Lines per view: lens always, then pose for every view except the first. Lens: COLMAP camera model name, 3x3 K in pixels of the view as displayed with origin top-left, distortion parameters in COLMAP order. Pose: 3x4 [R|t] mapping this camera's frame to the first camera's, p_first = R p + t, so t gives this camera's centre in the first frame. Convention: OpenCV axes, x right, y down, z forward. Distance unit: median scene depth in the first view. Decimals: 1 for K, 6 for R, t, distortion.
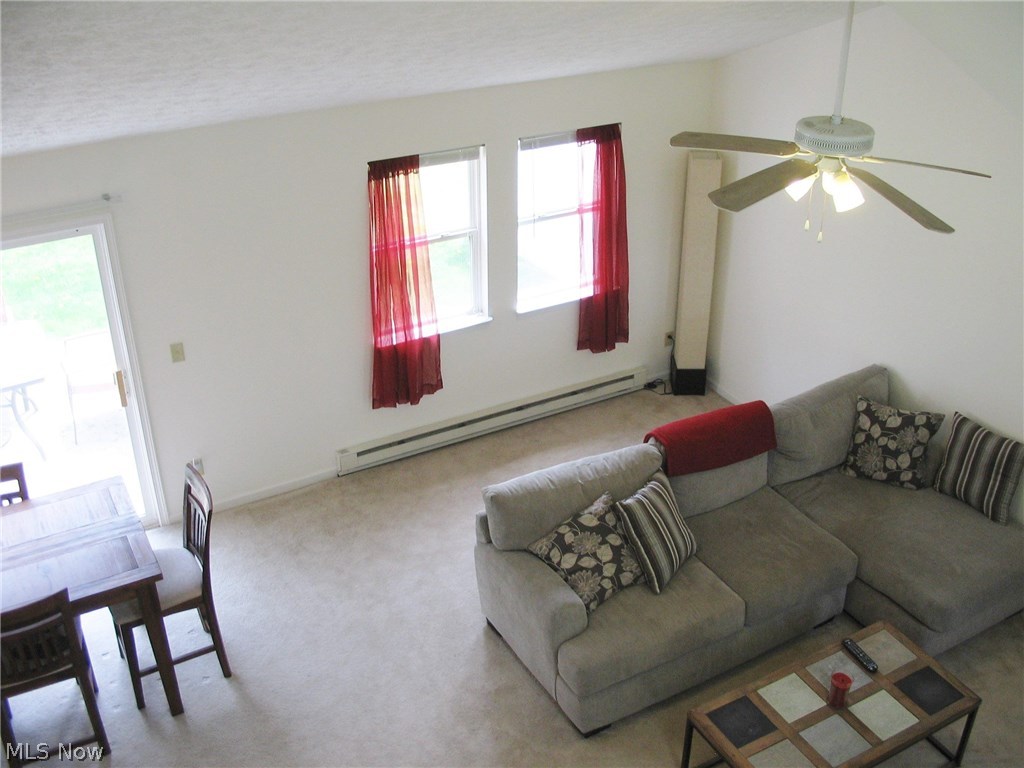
lens RADIAL K [[1099.9, 0, 547.9], [0, 1099.9, 365.7], [0, 0, 1]] dist [-0.180038, 0.228639]
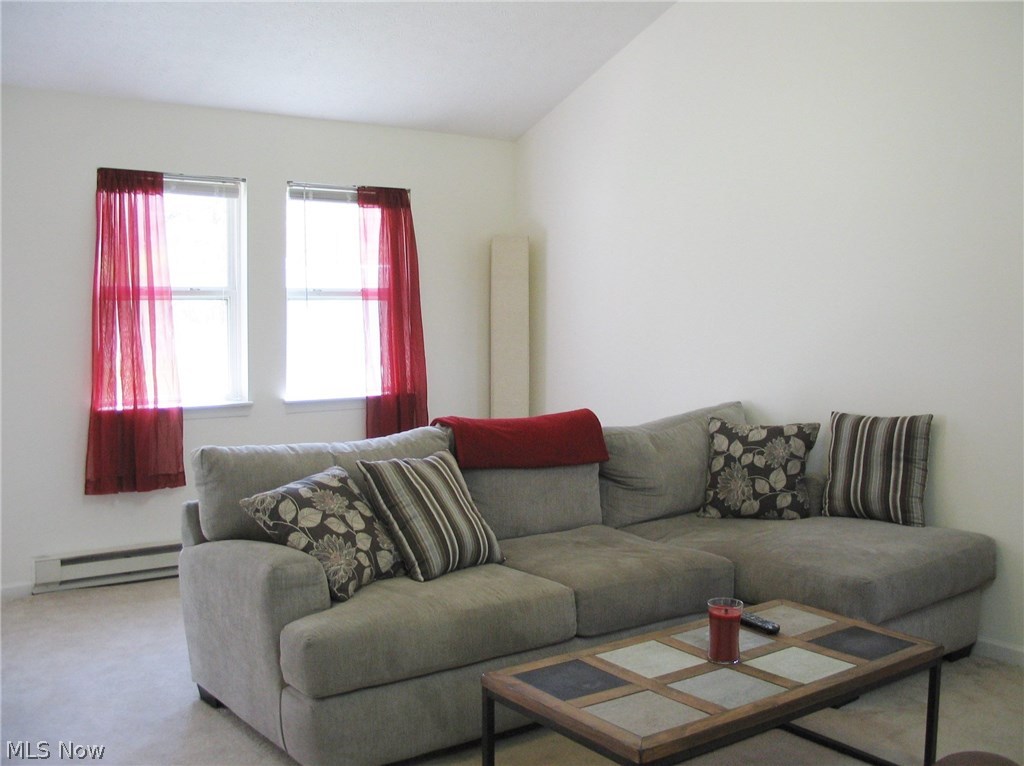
lens RADIAL K [[1099.9, 0, 547.9], [0, 1099.9, 364.7], [0, 0, 1]] dist [-0.180038, 0.228639]
pose [[0.991265, -0.015731, 0.130943, 0.068634], [0.069779, 0.905067, -0.419505, 0.323101], [-0.111913, 0.424978, 0.898259, 0.290243]]
